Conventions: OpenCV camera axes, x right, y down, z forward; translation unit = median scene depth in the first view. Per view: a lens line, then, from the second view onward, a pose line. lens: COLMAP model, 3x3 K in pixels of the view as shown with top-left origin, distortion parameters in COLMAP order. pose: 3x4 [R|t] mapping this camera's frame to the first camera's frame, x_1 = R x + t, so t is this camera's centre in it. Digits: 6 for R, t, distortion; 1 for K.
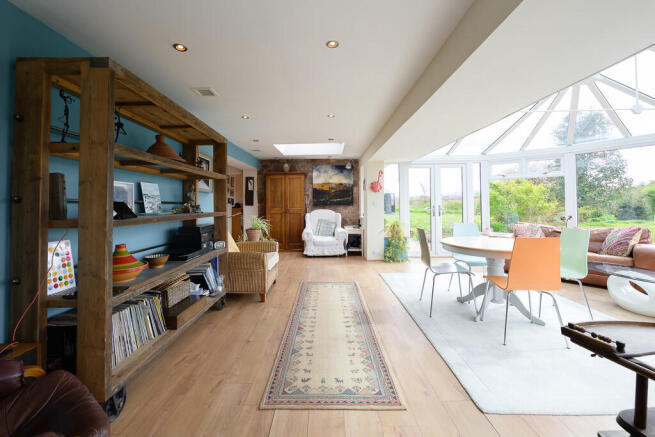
lens RADIAL K [[258.8, 0, 327.5], [0, 258.8, 218.5], [0, 0, 1]] dist [0.000586, 0.000083]
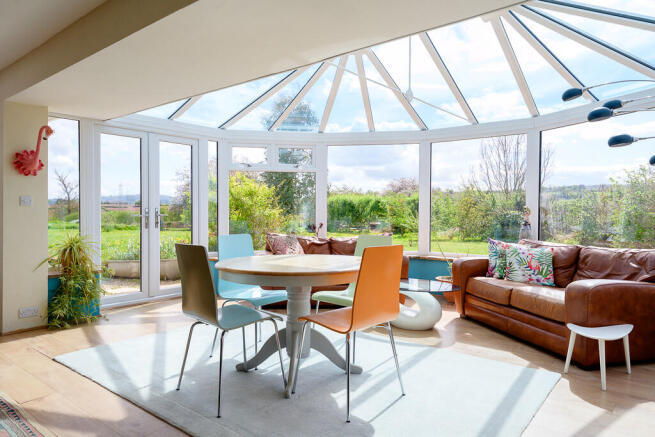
lens RADIAL K [[430.2, 0, 327.5], [0, 430.2, 218.5], [0, 0, 1]] dist [-0.004658, -0.000112]
pose [[0.629273, -0.001128, 0.777184, -0.058821], [0.034706, 0.999042, -0.026652, 0.009762], [-0.776409, 0.043744, 0.628709, 0.142257]]
